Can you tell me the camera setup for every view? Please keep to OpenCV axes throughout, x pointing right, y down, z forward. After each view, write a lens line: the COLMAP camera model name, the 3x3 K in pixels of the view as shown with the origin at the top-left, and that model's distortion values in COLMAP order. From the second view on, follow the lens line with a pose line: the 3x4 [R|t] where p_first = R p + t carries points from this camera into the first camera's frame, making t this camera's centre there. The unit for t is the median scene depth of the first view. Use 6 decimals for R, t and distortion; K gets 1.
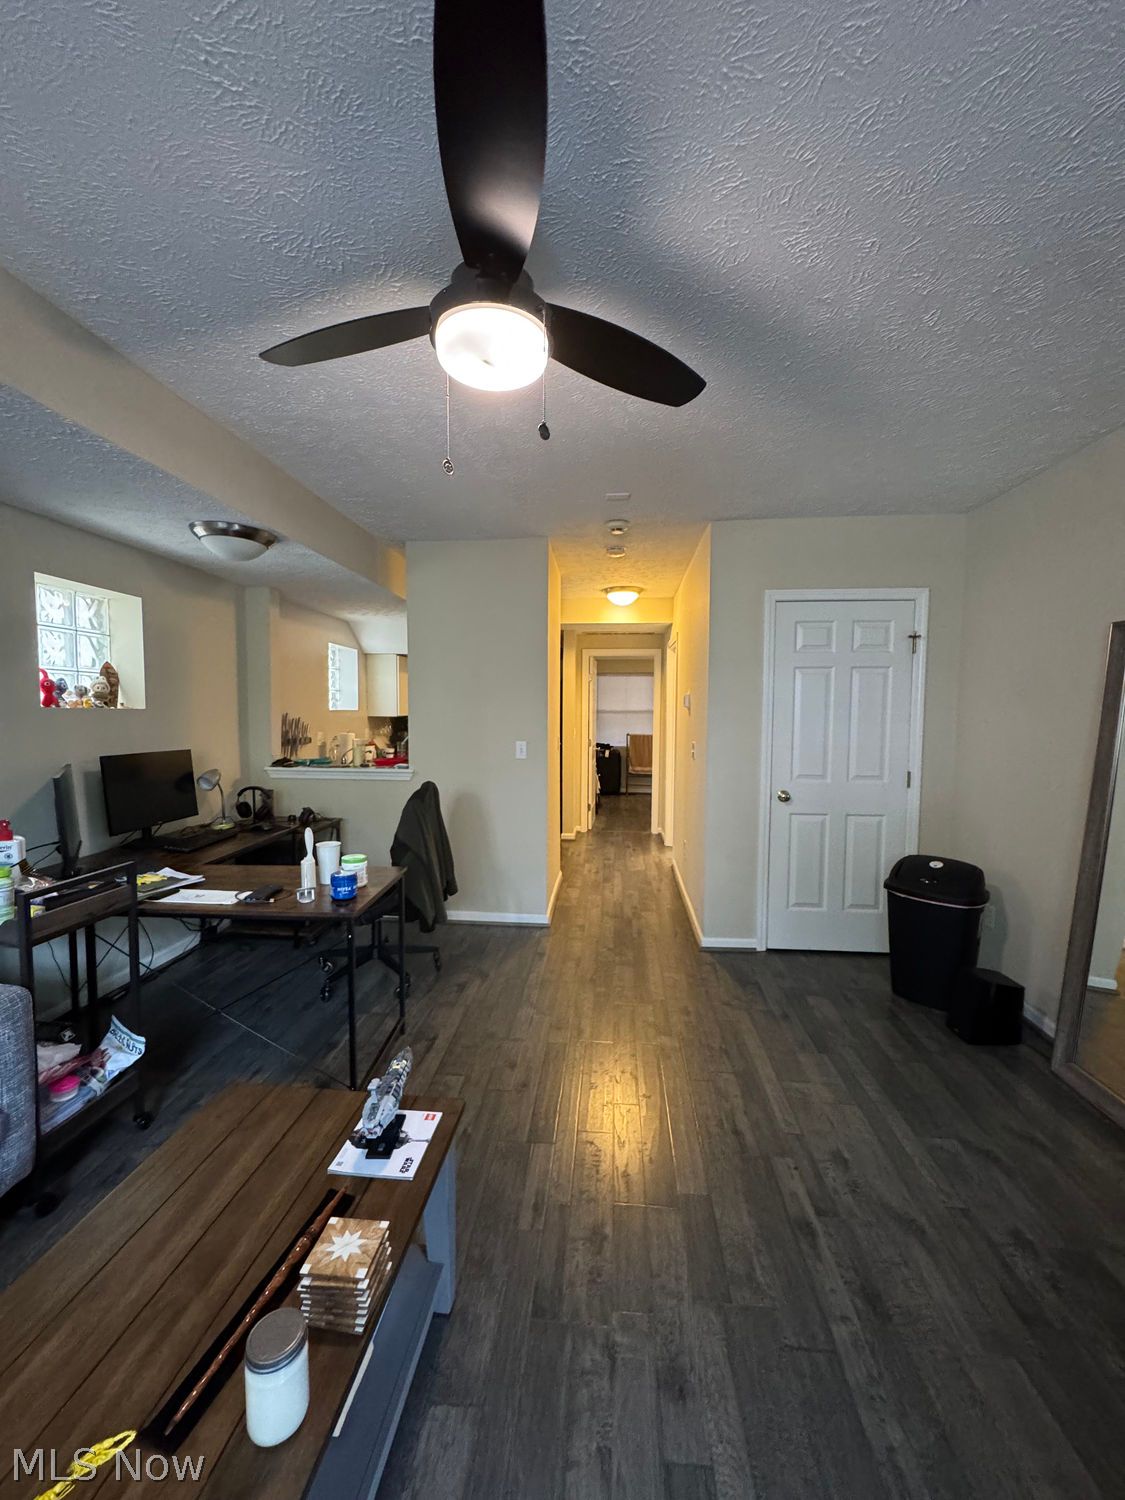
lens RADIAL K [[599.8, 0, 562.5], [0, 599.8, 750.0], [0, 0, 1]] dist [-0.000618, 0.000074]
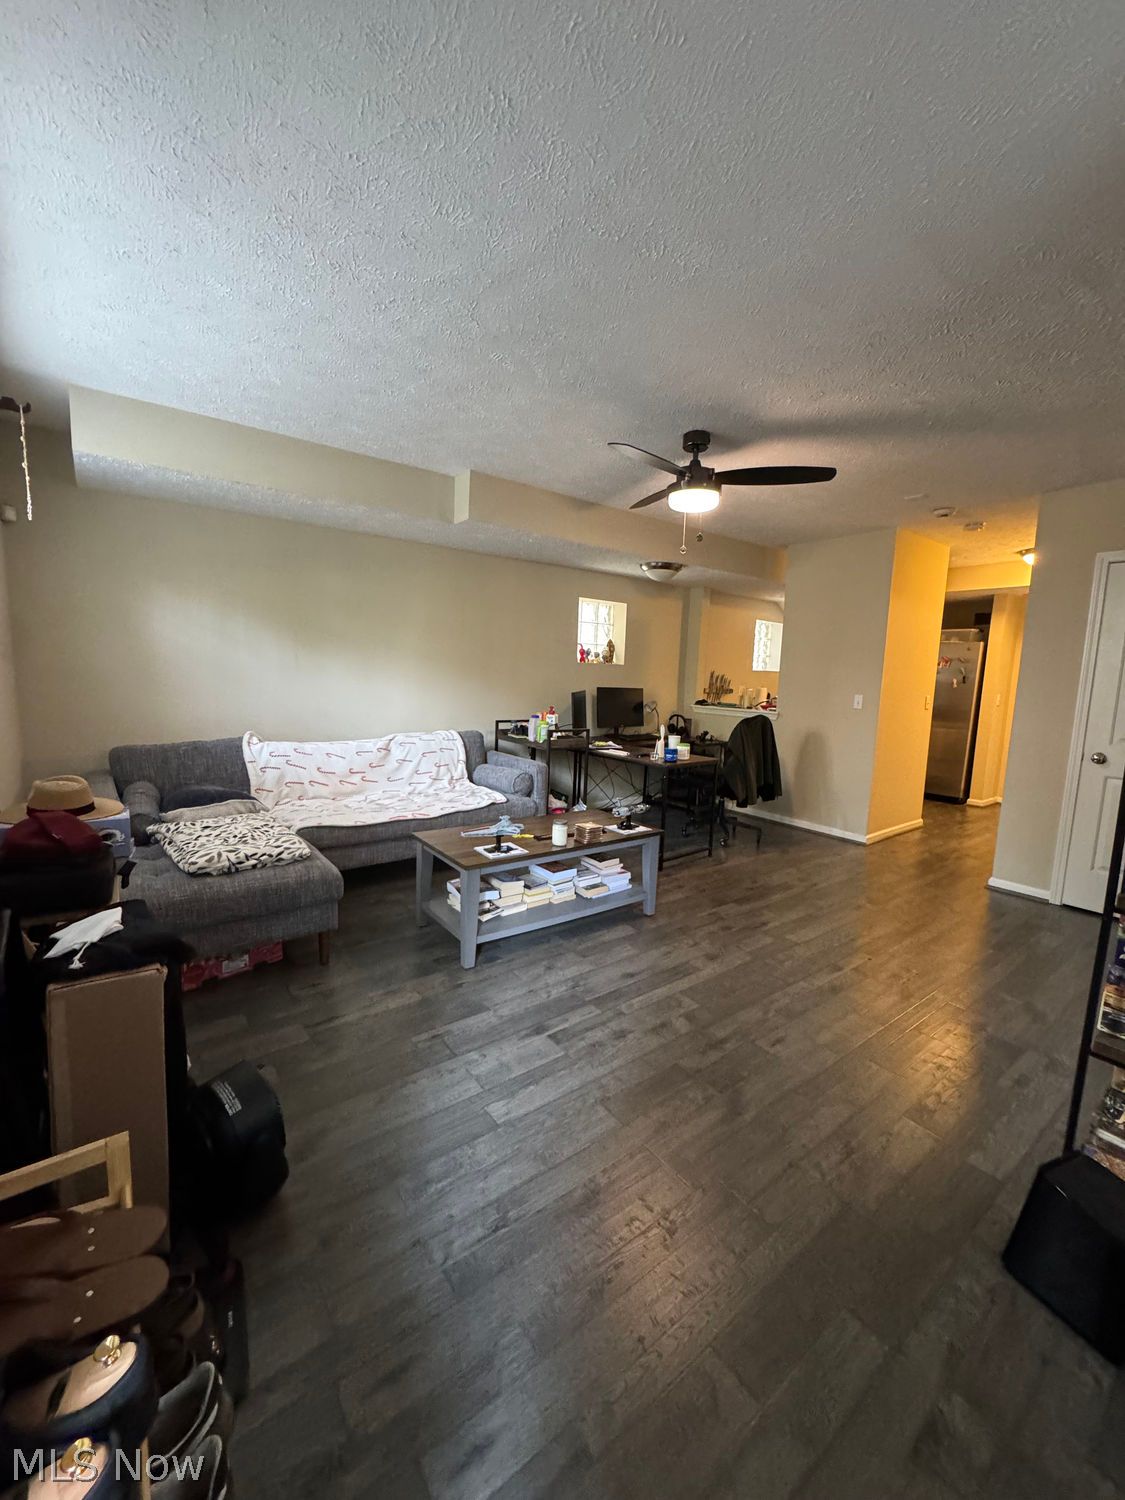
lens RADIAL K [[599.8, 0, 562.5], [0, 599.8, 750.0], [0, 0, 1]] dist [-0.000618, 0.000074]
pose [[0.672742, 0.112454, -0.731281, 0.533107], [-0.075229, 0.993656, 0.083594, 0.049855], [0.736043, -0.001223, 0.676934, -0.368532]]
